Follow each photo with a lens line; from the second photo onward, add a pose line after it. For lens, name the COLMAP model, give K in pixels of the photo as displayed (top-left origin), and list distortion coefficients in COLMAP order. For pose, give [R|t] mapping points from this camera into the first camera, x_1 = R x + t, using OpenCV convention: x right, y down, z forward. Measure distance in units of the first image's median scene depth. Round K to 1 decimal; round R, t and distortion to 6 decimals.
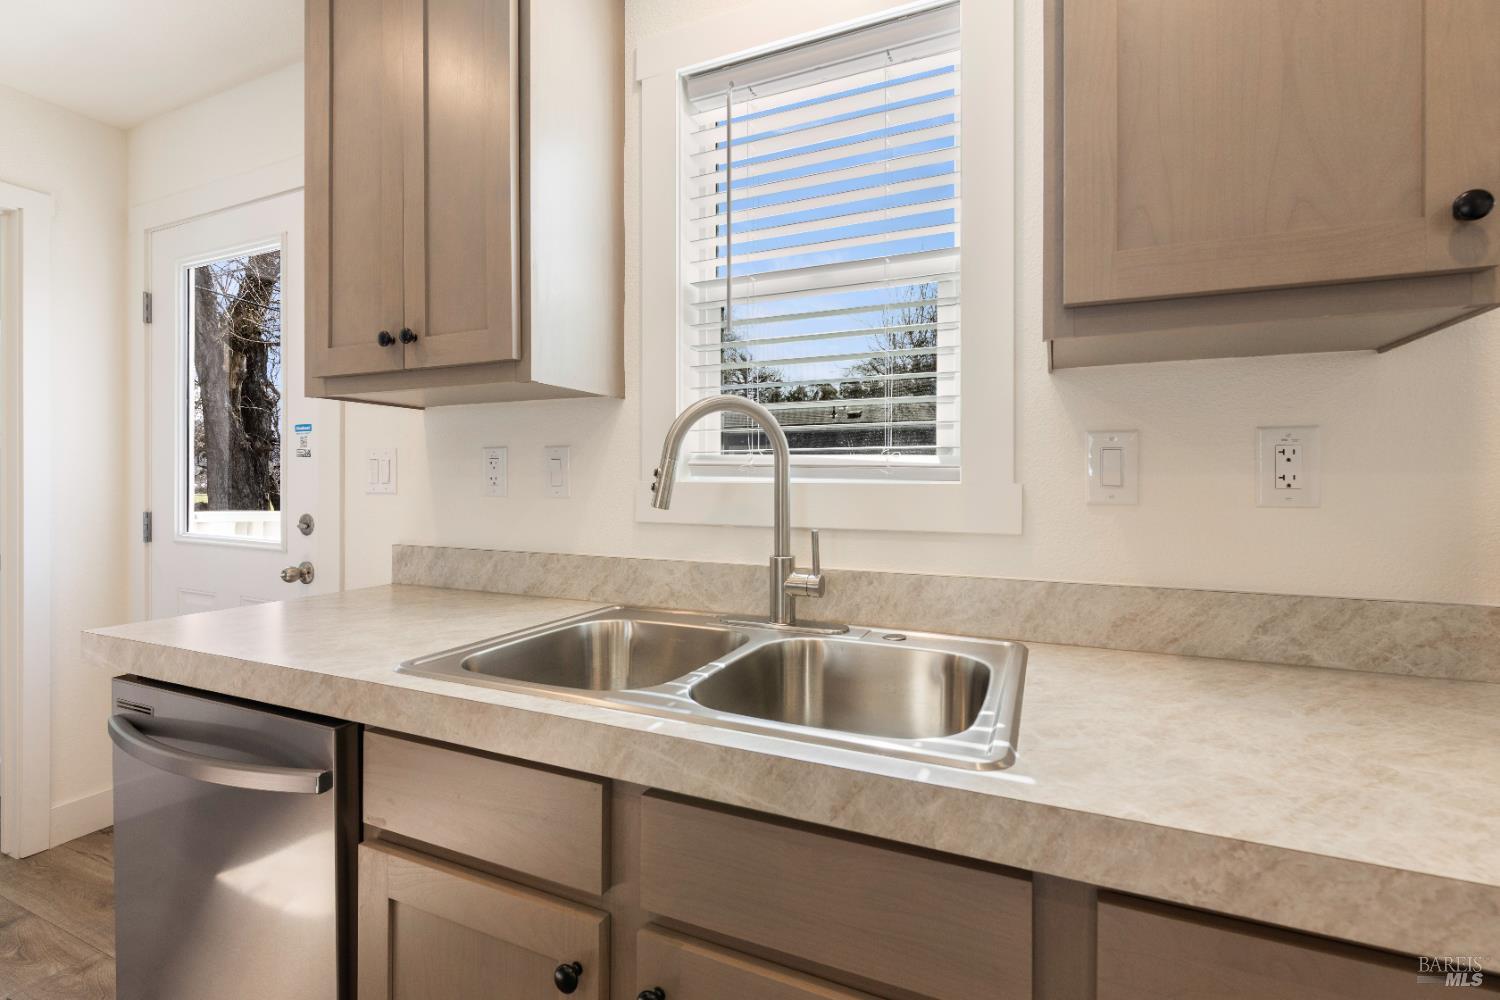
lens RADIAL K [[662.6, 0, 752.7], [0, 662.6, 487.4], [0, 0, 1]] dist [-0.003142, 0.000208]
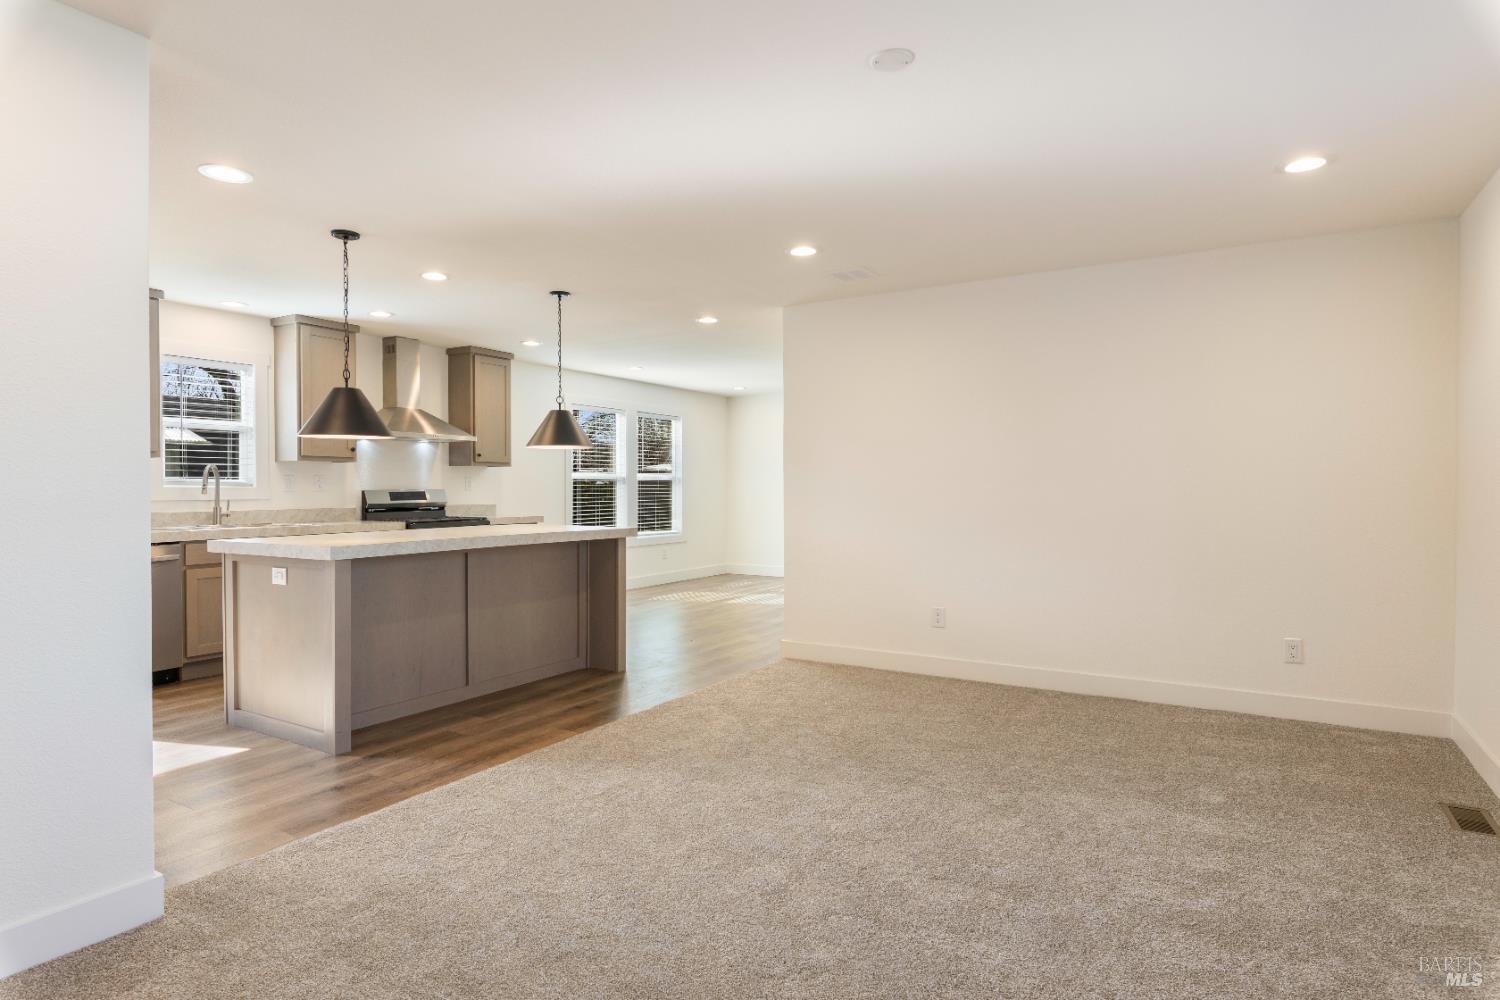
lens RADIAL K [[810.0, 0, 753.8], [0, 810.0, 493.6], [0, 0, 1]] dist [0.000721, -0.000463]
pose [[0.146236, -0.018420, 0.989078, -3.775832], [0.002592, 0.999830, 0.018237, -0.047236], [-0.989246, -0.000104, 0.146259, -2.496206]]
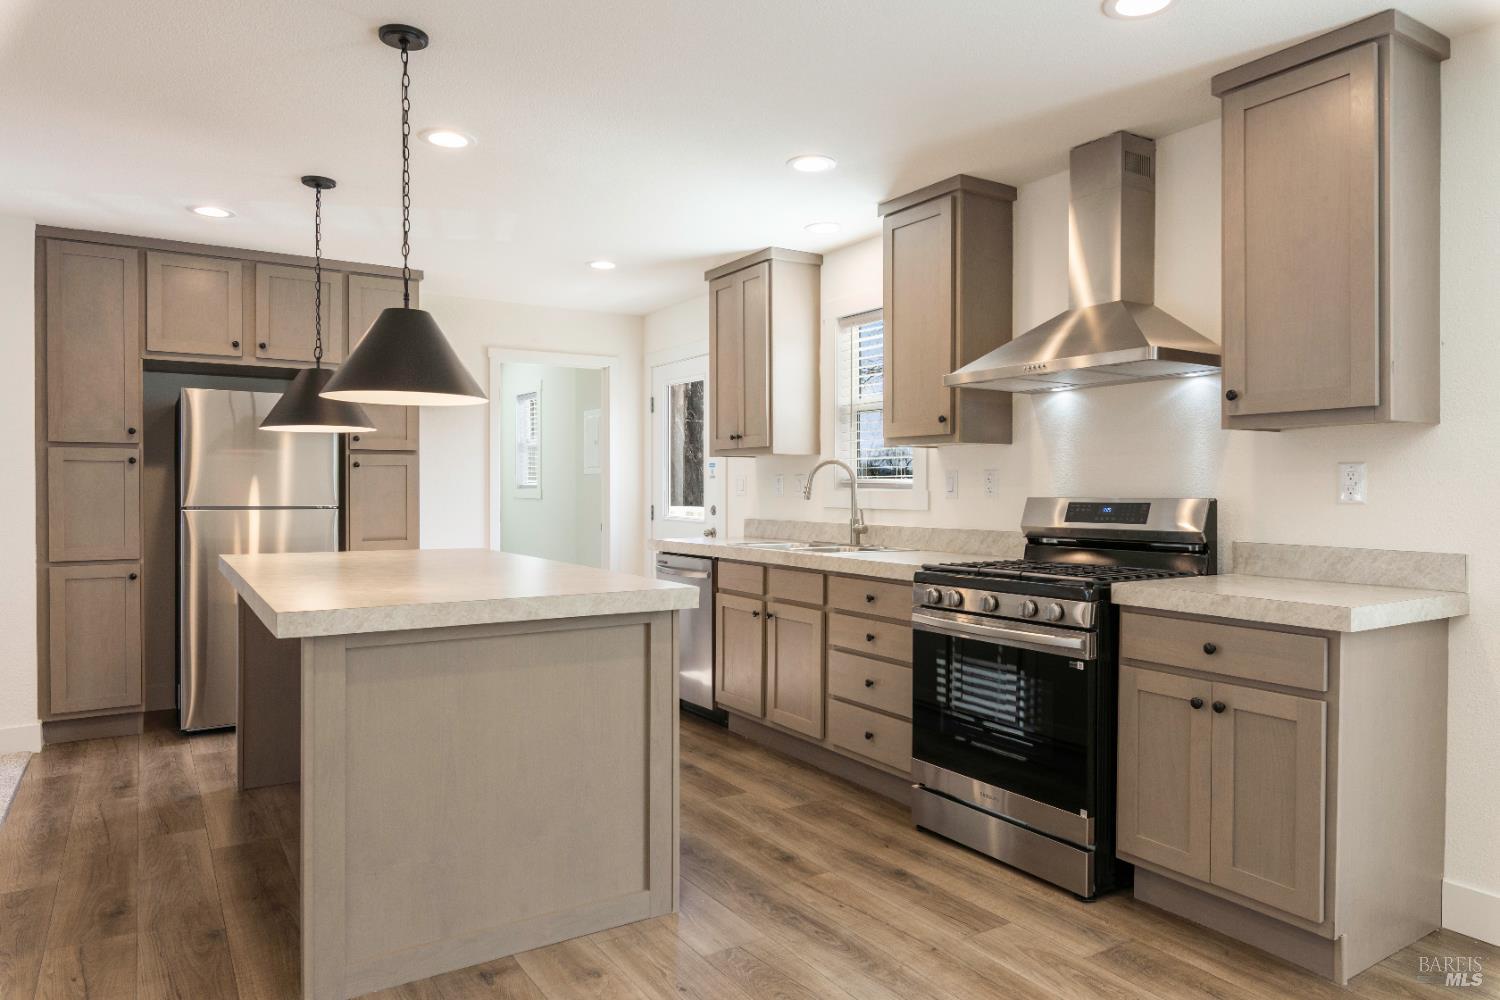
lens RADIAL K [[950.0, 0, 746.0], [0, 950.0, 504.8], [0, 0, 1]] dist [-0.002796, -0.001499]
pose [[0.828234, 0.005207, -0.560358, 1.676250], [0.000991, 0.999942, 0.010756, 0.007860], [0.560382, -0.009464, 0.828180, -2.195375]]
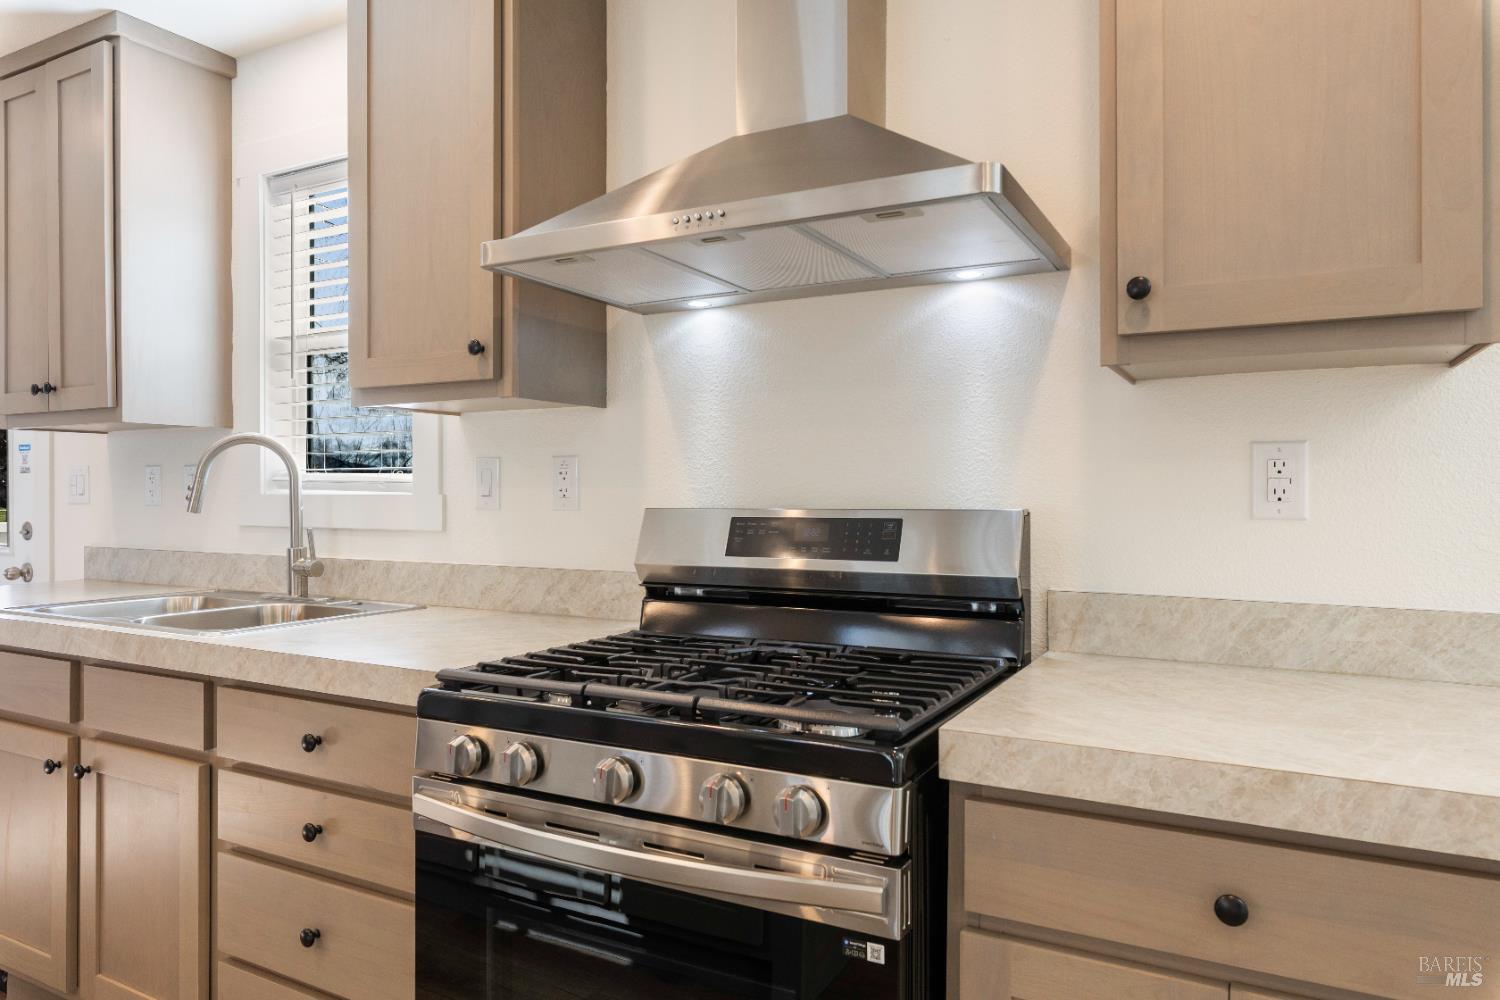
lens RADIAL K [[950.0, 0, 761.2], [0, 950.0, 494.1], [0, 0, 1]] dist [-0.002796, -0.001499]
pose [[0.997650, -0.004449, -0.068366, 1.068367], [0.004388, 0.999990, -0.001039, -0.001400], [0.068370, 0.000737, 0.997660, -0.842154]]
